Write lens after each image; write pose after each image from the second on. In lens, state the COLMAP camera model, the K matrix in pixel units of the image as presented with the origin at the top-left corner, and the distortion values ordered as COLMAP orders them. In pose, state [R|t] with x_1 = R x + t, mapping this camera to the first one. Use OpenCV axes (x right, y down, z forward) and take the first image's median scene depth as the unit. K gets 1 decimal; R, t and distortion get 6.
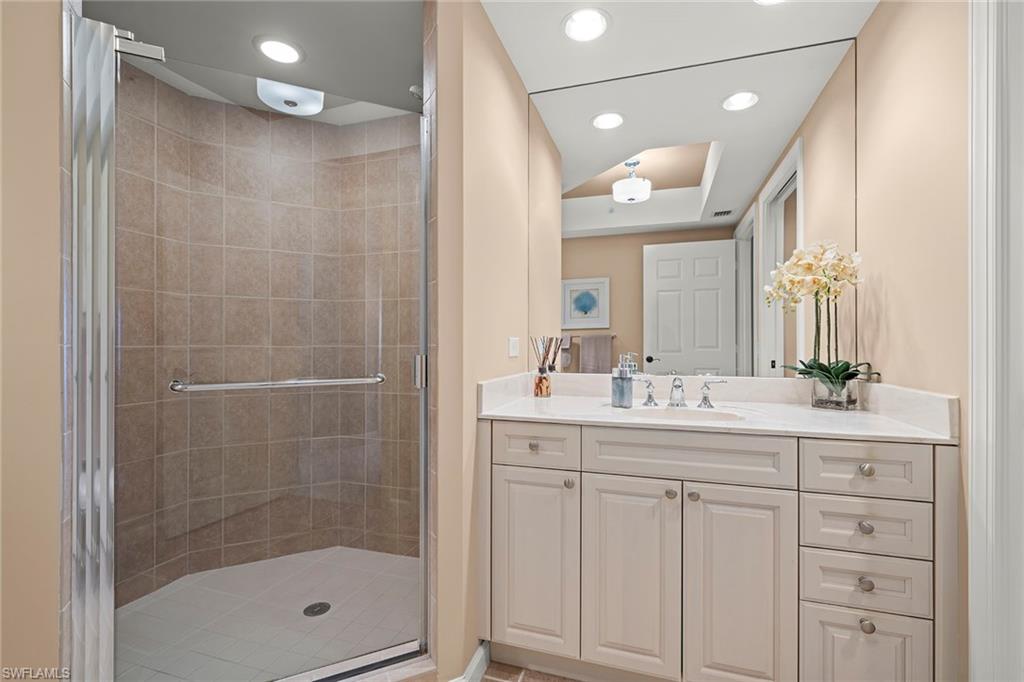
lens RADIAL K [[462.0, 0, 513.2], [0, 462.0, 345.9], [0, 0, 1]] dist [0.000138, -0.000003]
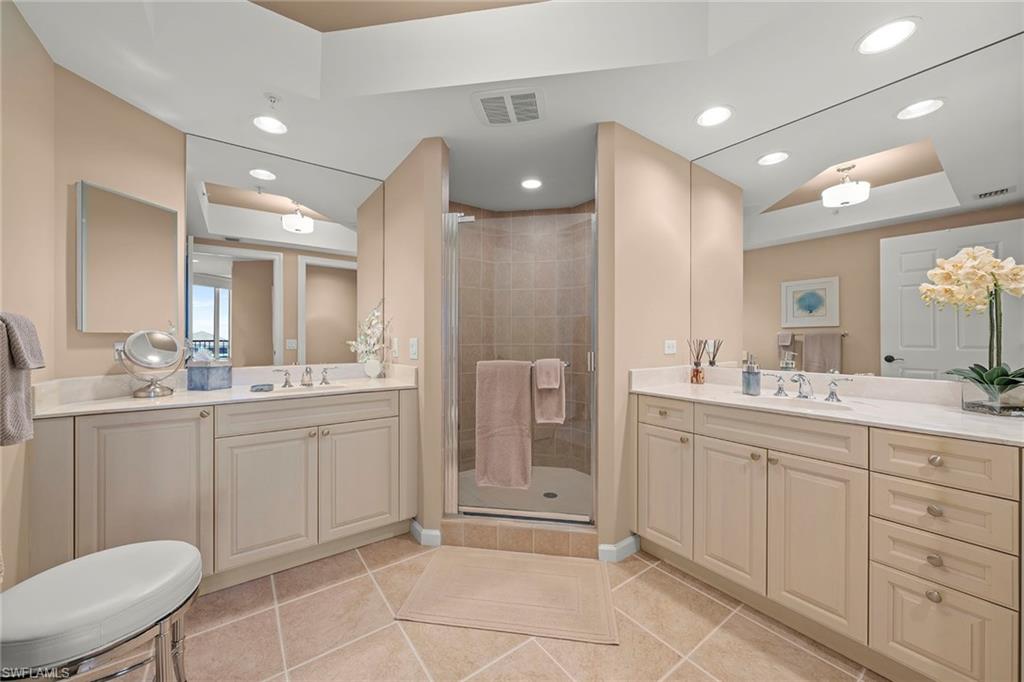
lens RADIAL K [[374.9, 0, 512.0], [0, 374.9, 341.0], [0, 0, 1]] dist [0.000462, -0.000053]
pose [[0.810737, 0.003008, -0.585402, 0.352159], [-0.001335, 0.999994, 0.003290, -0.024756], [0.585409, -0.001886, 0.810736, -0.289415]]
